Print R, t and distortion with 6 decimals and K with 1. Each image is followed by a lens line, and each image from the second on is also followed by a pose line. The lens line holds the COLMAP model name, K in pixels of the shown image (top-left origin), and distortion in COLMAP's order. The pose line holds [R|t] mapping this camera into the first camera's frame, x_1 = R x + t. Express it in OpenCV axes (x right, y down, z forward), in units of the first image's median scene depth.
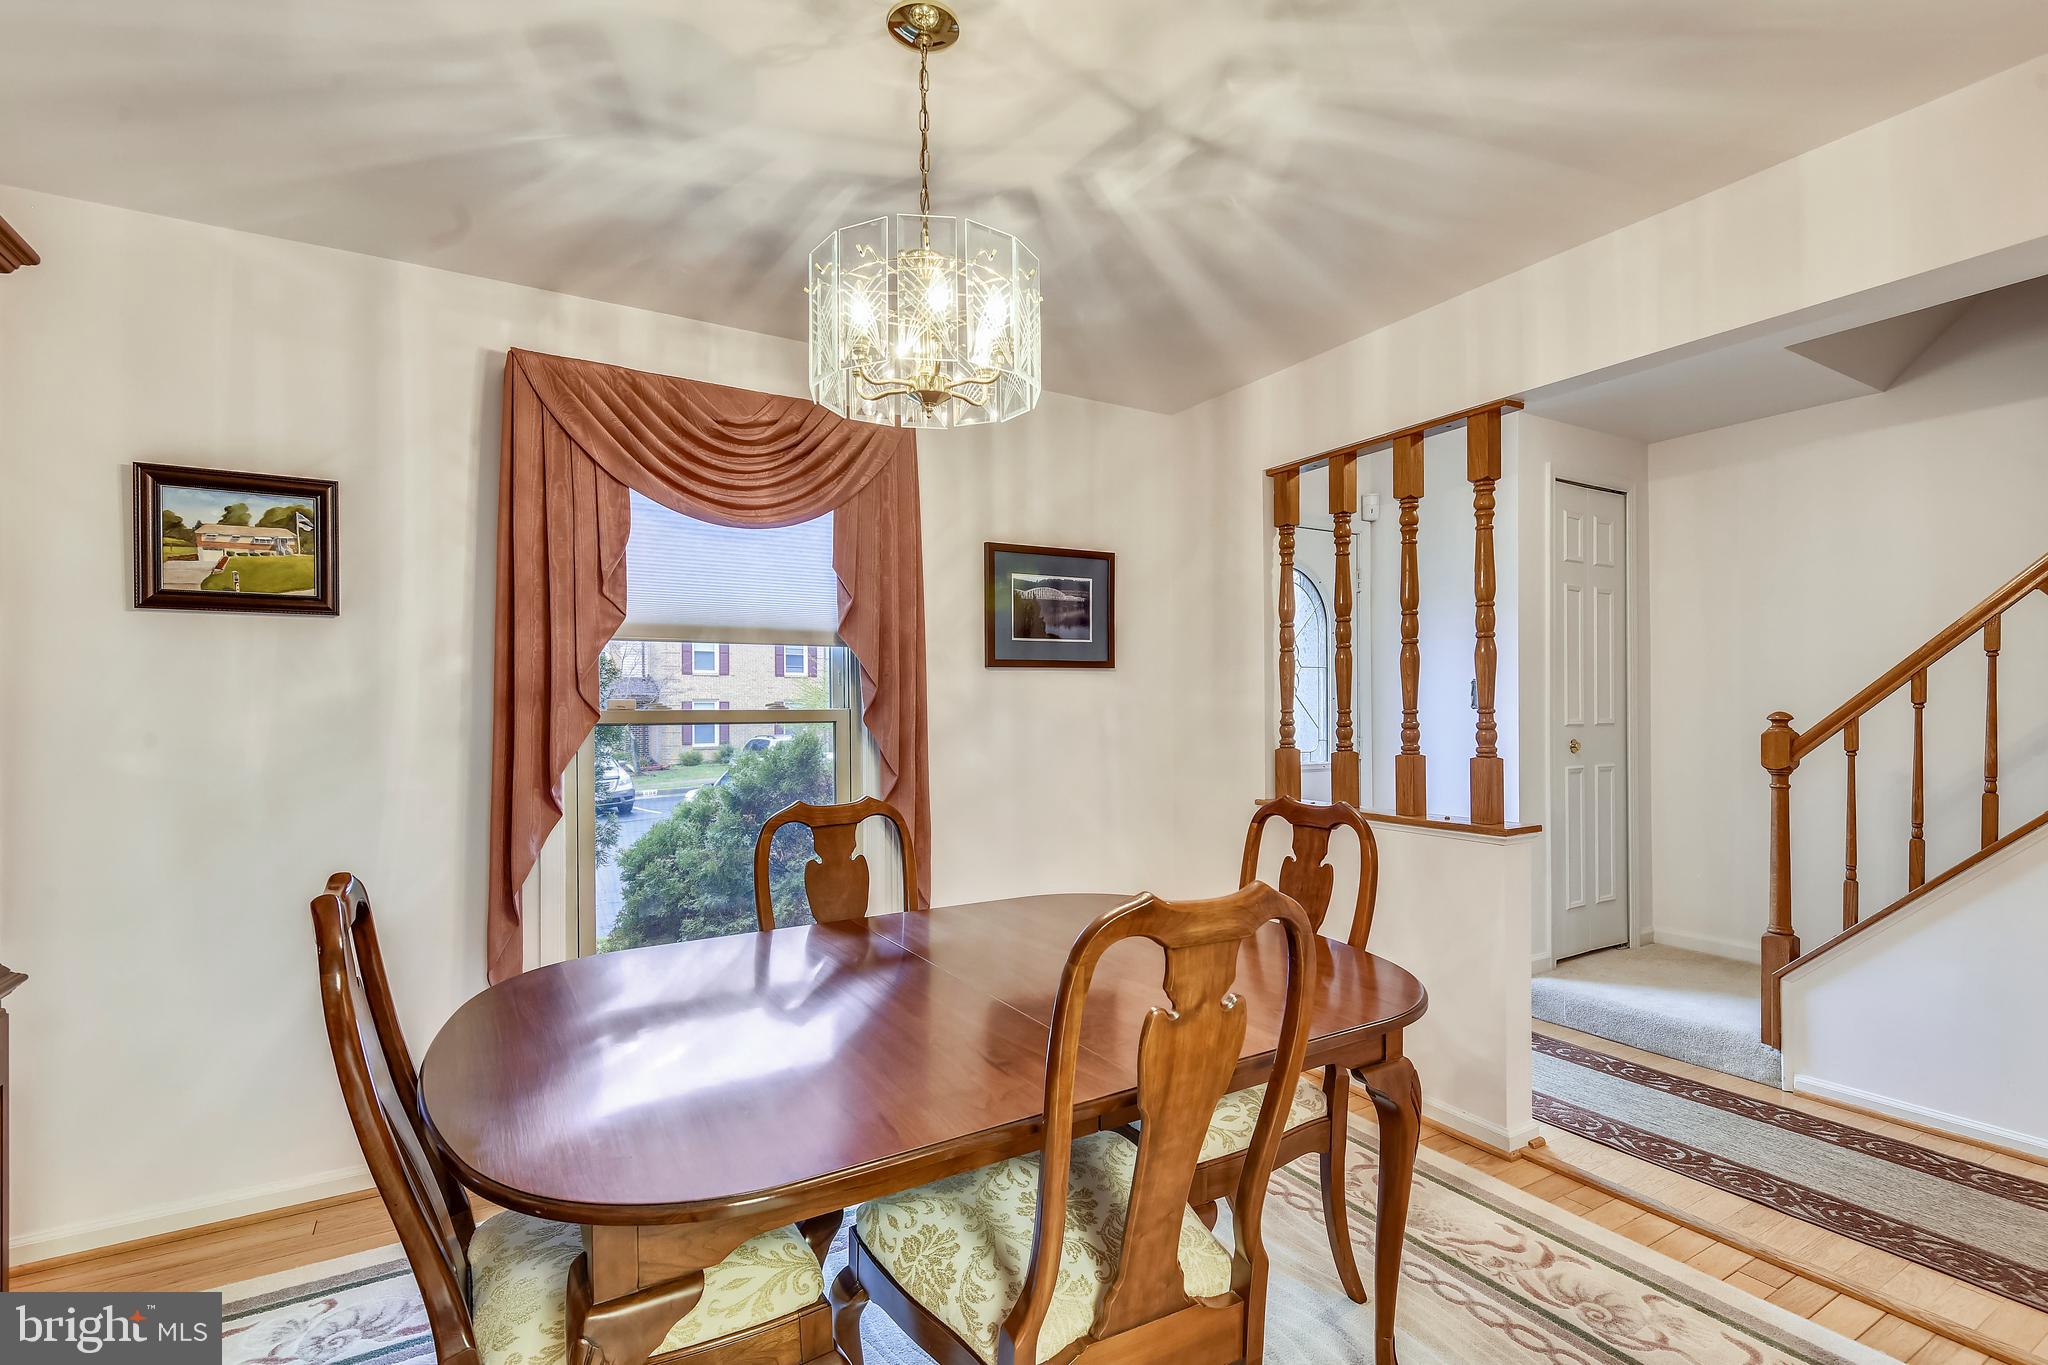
lens RADIAL K [[935.4, 0, 1033.2], [0, 935.4, 704.7], [0, 0, 1]] dist [-0.003189, -0.001258]
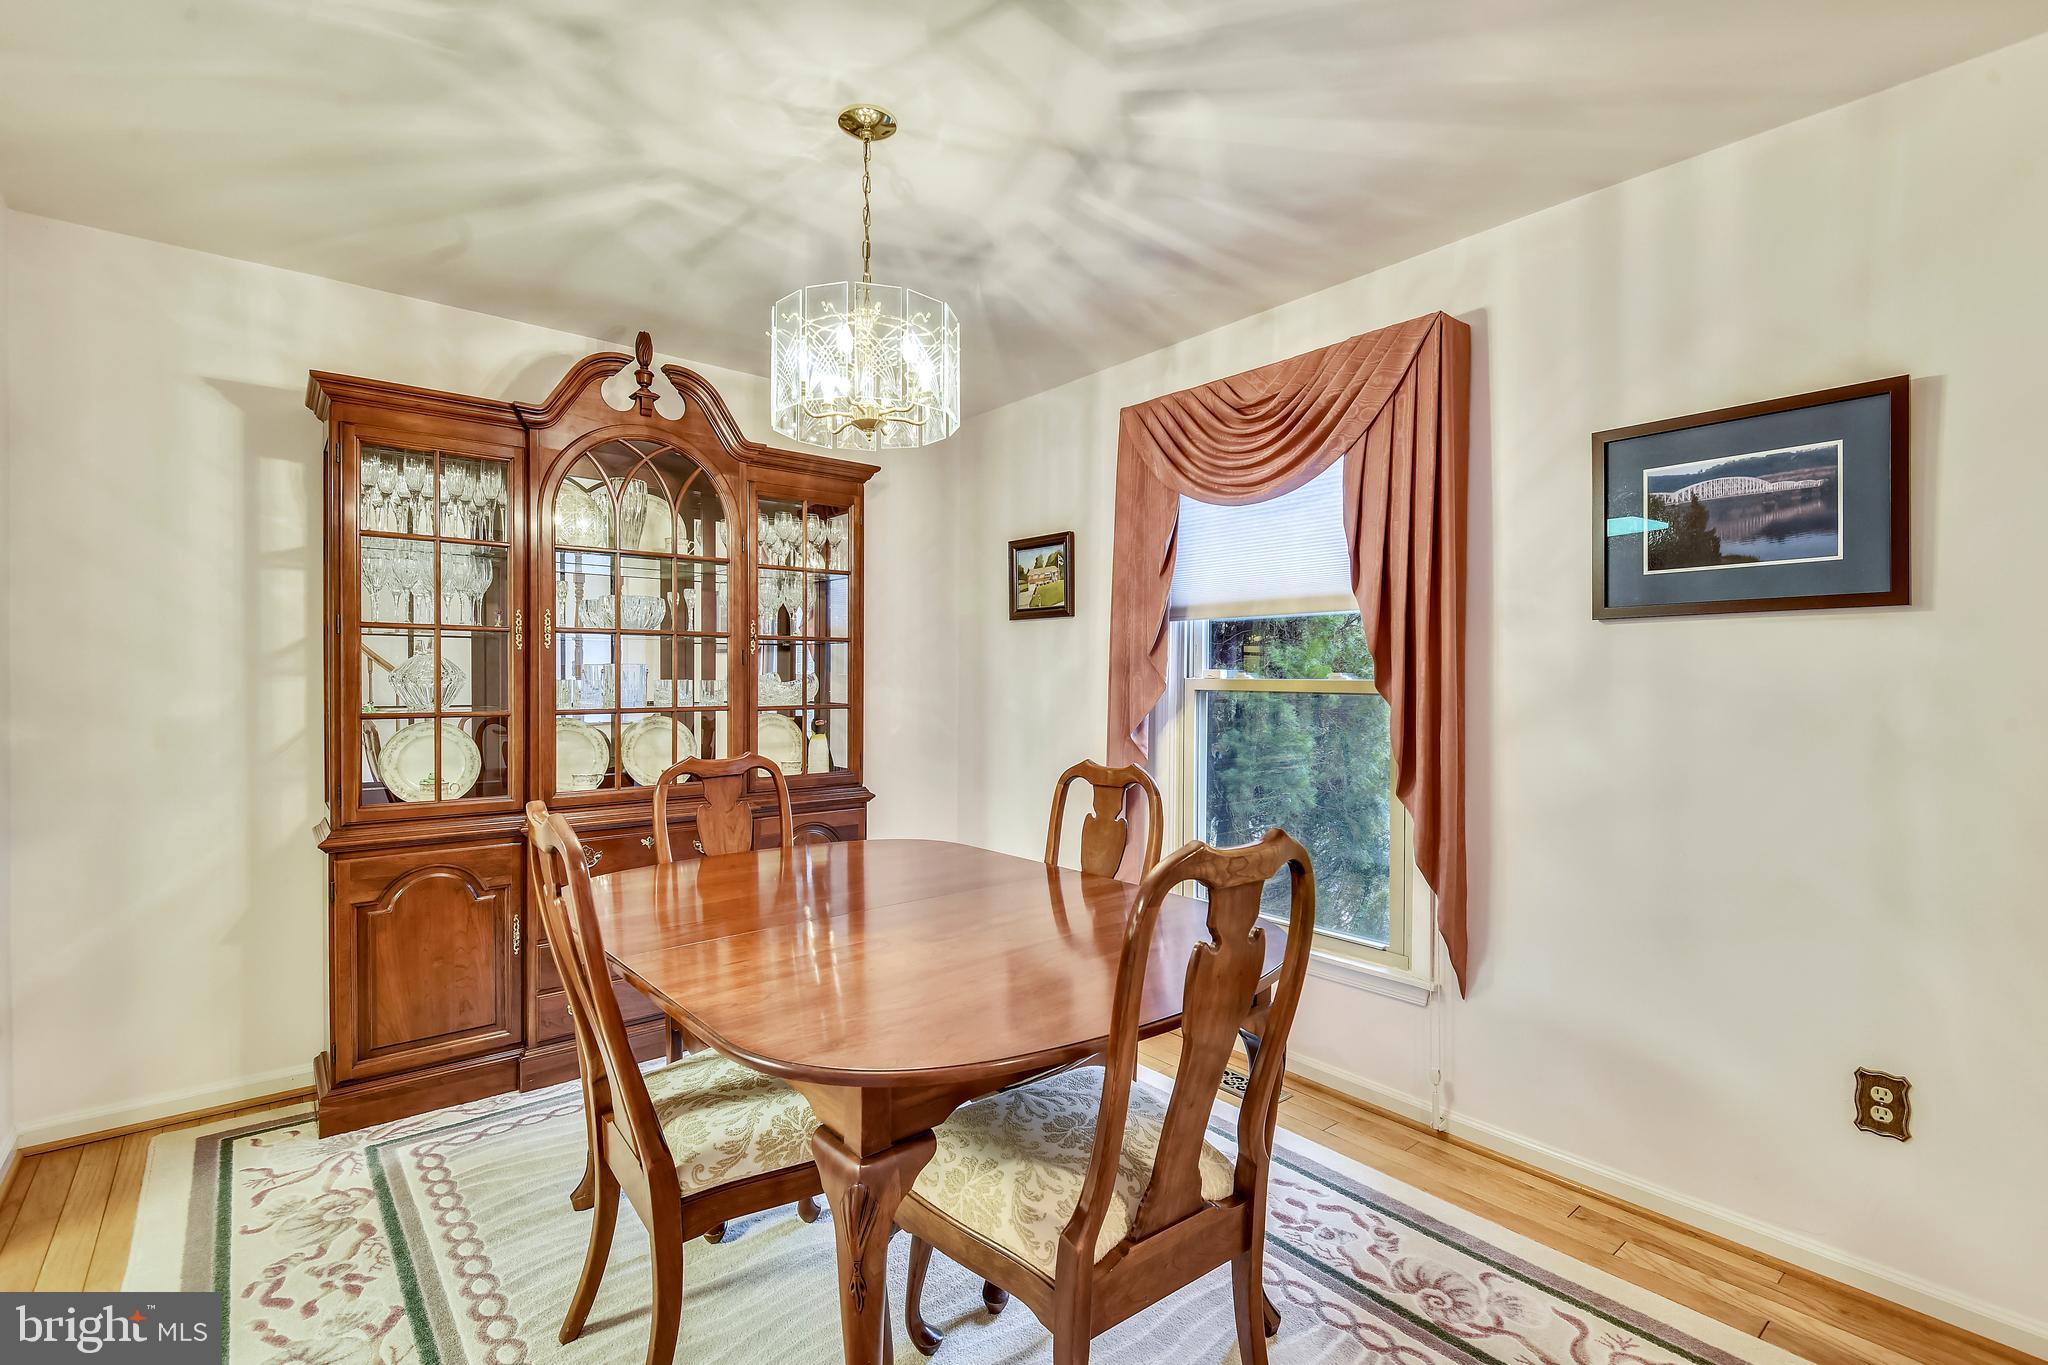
lens RADIAL K [[911.7, 0, 1034.7], [0, 911.7, 677.4], [0, 0, 1]] dist [0.000009, -0.000276]
pose [[0.164617, 0.006346, -0.986337, 0.737881], [-0.000184, 0.999979, 0.006403, -0.003836], [0.986358, -0.000873, 0.164615, 0.681001]]
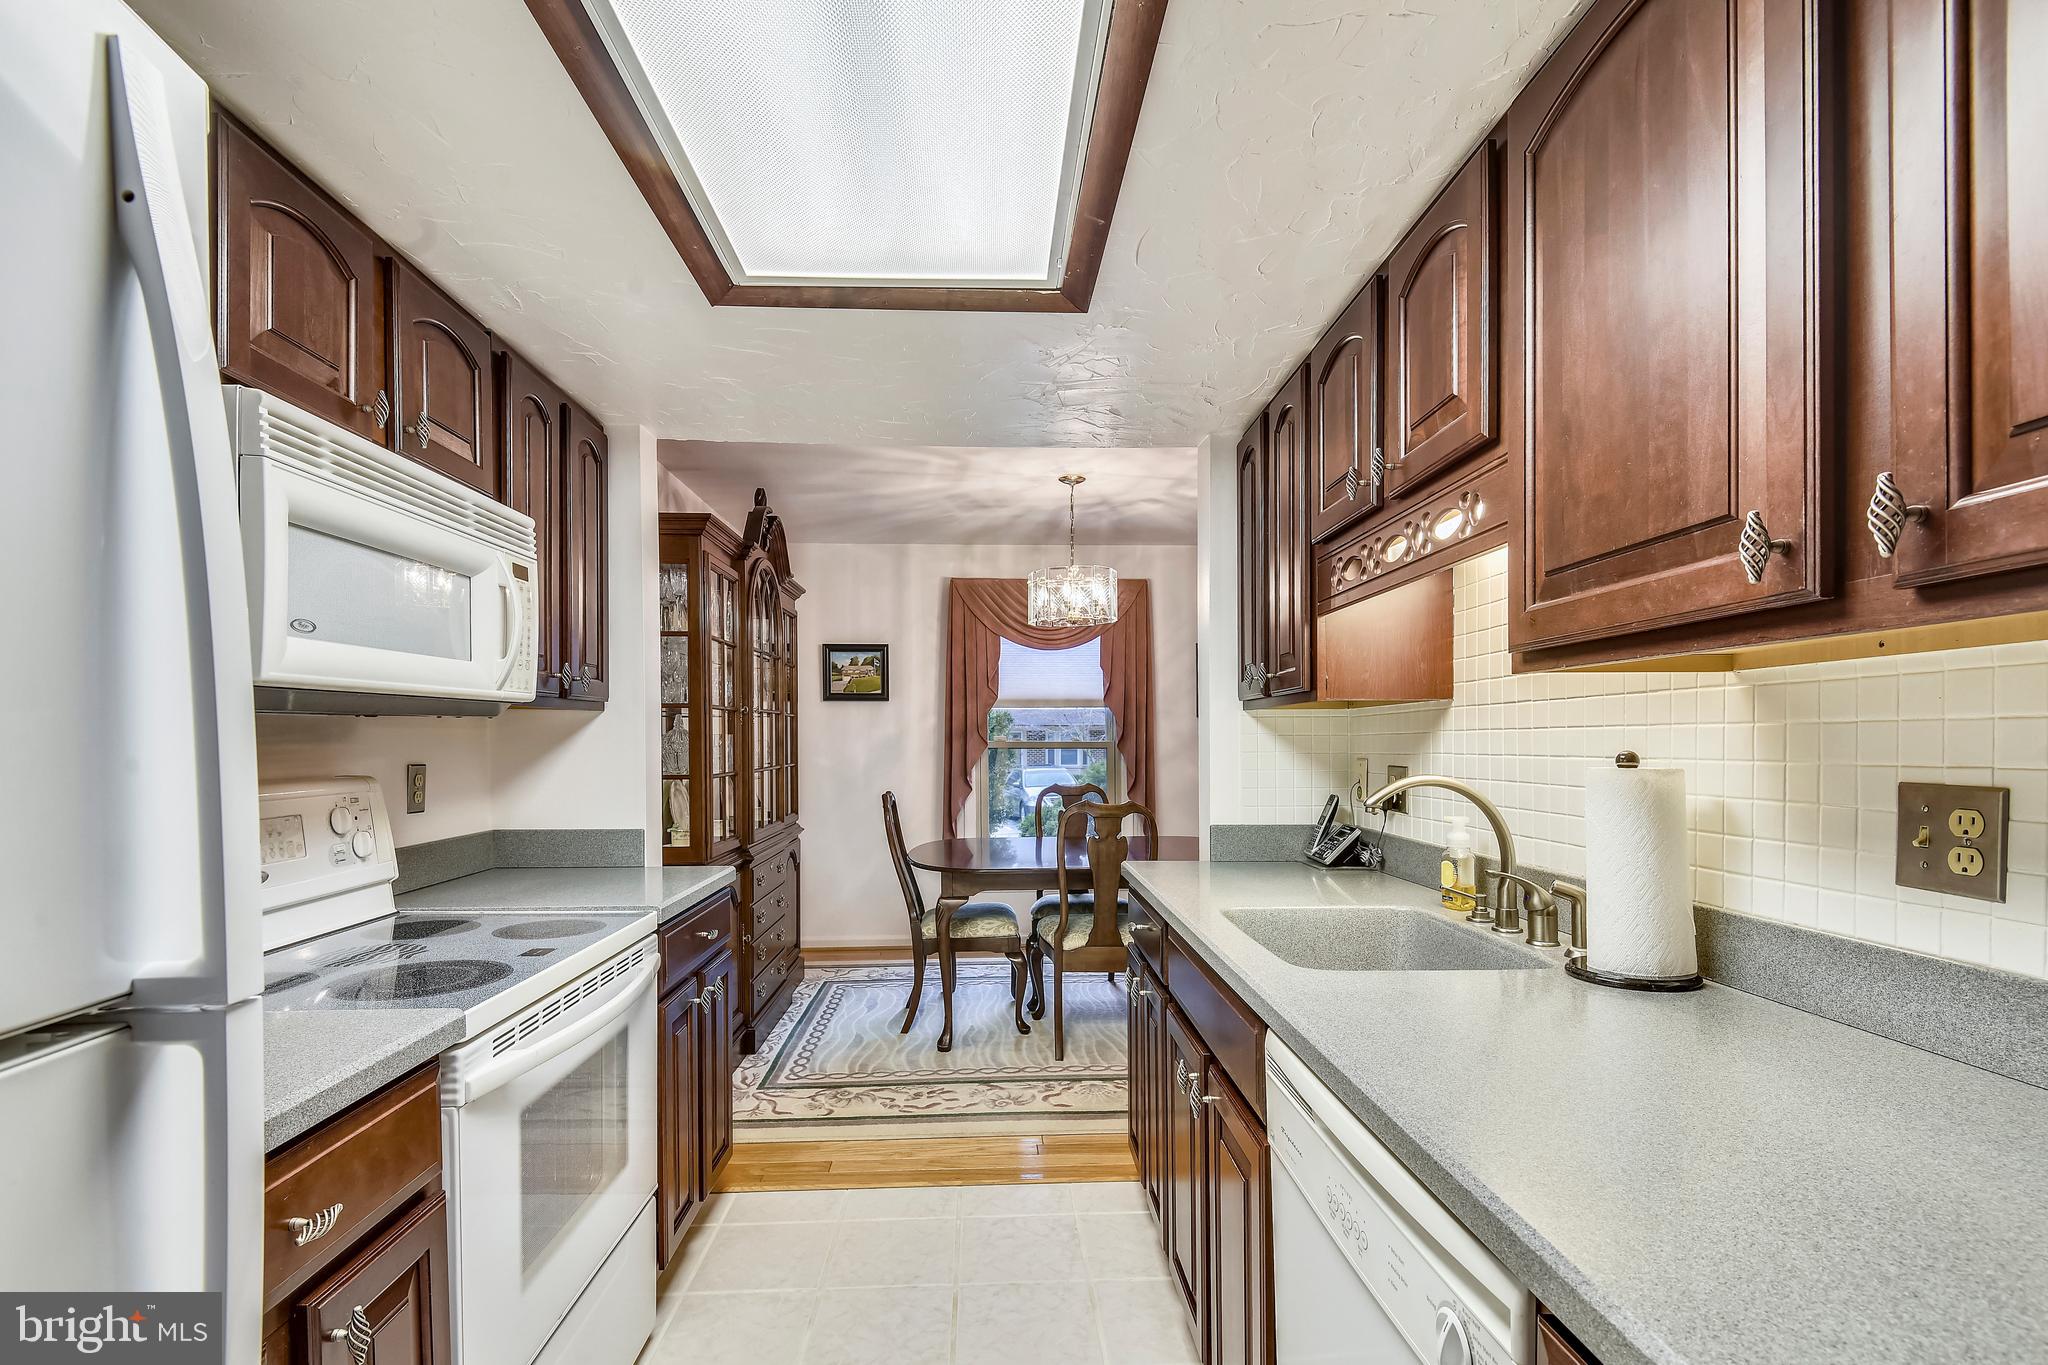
lens RADIAL K [[927.1, 0, 1023.8], [0, 927.1, 713.8], [0, 0, 1]] dist [-0.000583, -0.000655]
pose [[0.881716, -0.012850, -0.471605, 0.646044], [0.003576, 0.999782, -0.020556, -0.013498], [0.471767, 0.016438, 0.881570, -0.883231]]
